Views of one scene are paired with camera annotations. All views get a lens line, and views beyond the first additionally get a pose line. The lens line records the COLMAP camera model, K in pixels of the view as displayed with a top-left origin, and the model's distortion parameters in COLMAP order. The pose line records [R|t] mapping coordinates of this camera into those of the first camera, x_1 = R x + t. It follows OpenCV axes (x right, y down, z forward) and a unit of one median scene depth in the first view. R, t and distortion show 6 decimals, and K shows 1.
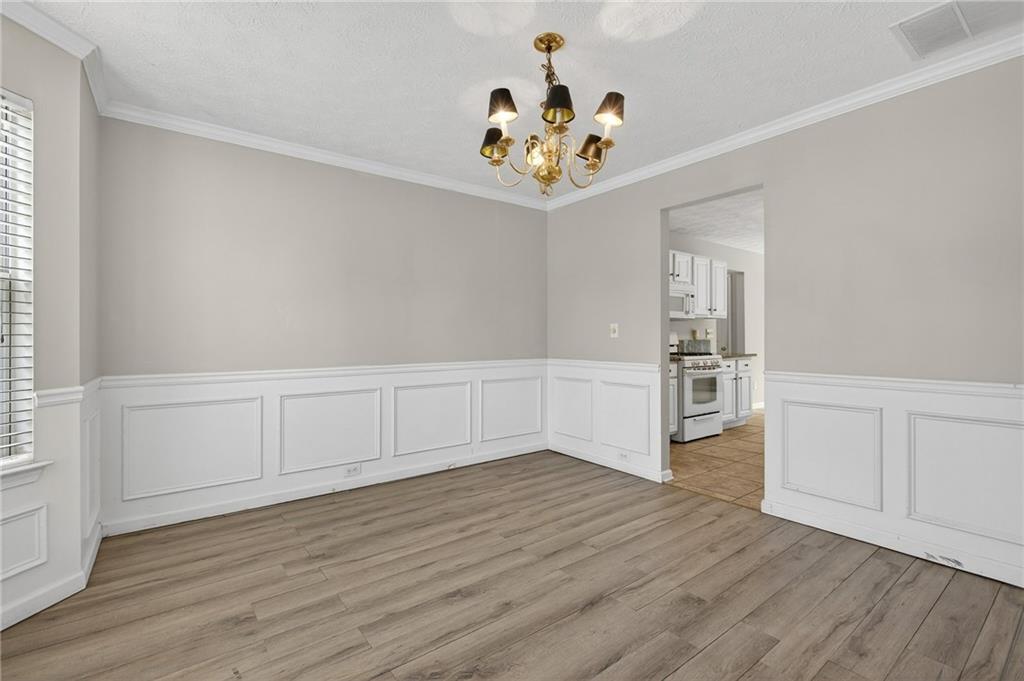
lens RADIAL K [[454.6, 0, 504.6], [0, 454.6, 331.6], [0, 0, 1]] dist [-0.002673, 0.000188]
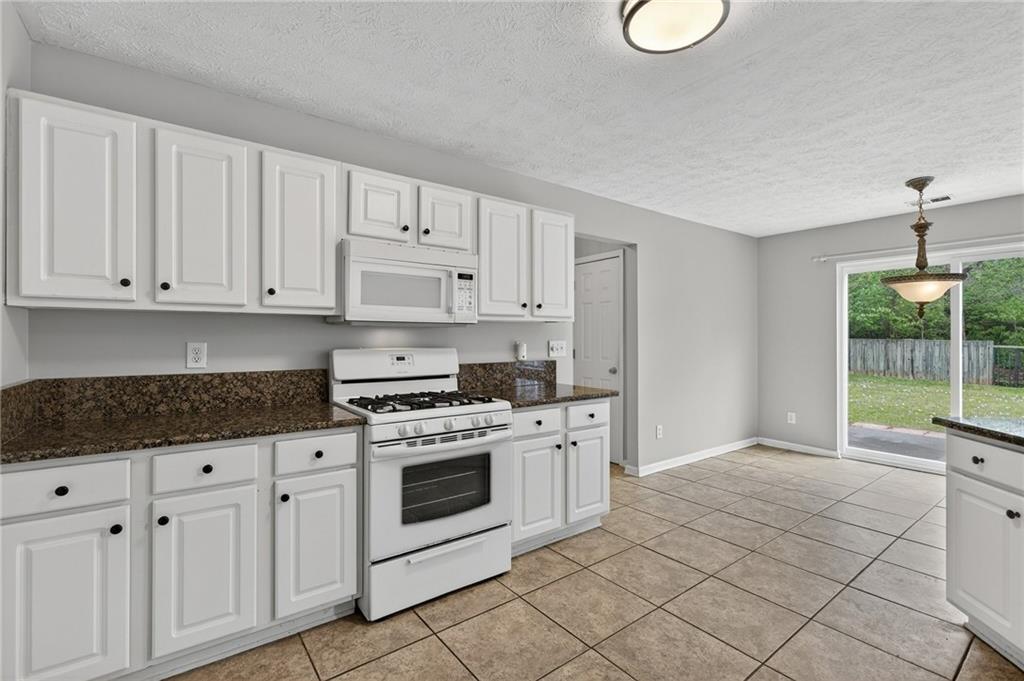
lens RADIAL K [[454.6, 0, 501.9], [0, 454.6, 334.6], [0, 0, 1]] dist [-0.002673, 0.000188]
pose [[0.999997, 0.002113, -0.001124, 0.459310], [-0.002109, 0.999990, 0.004032, -0.018306], [0.001133, -0.004030, 0.999991, 0.525774]]
